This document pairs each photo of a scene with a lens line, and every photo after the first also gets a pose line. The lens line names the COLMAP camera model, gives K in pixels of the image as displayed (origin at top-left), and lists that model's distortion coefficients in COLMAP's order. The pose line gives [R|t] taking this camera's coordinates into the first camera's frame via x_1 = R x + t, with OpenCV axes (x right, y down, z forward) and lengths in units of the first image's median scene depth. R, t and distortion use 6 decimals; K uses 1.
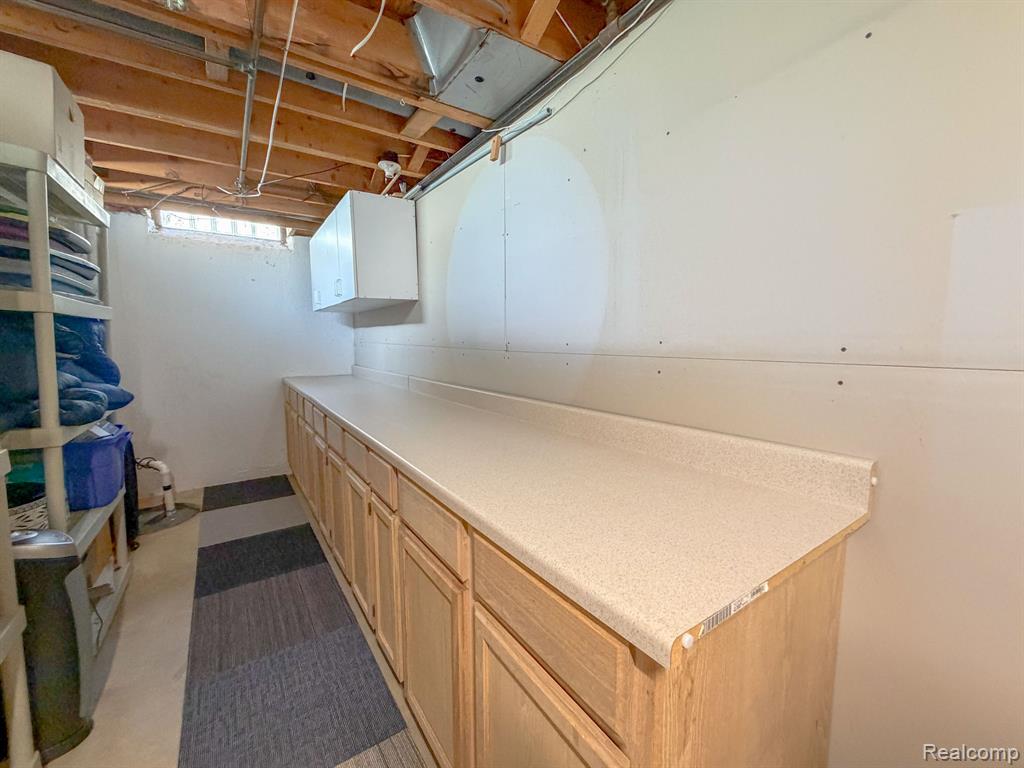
lens RADIAL K [[409.7, 0, 512.0], [0, 409.7, 384.0], [0, 0, 1]] dist [0.000724, -0.000267]
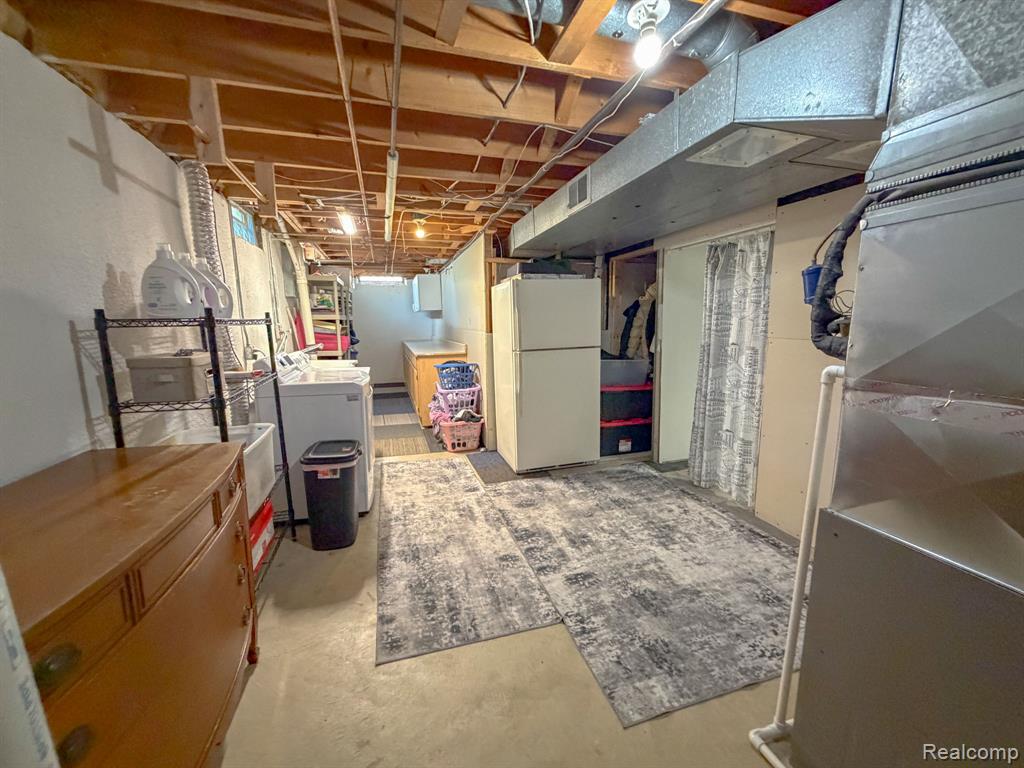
lens RADIAL K [[409.7, 0, 512.0], [0, 409.7, 384.0], [0, 0, 1]] dist [0.000724, -0.000267]
pose [[0.954519, 0.027702, -0.296859, 1.038520], [-0.016544, 0.999061, 0.040033, 0.182318], [0.297689, -0.033301, 0.954082, -1.485122]]
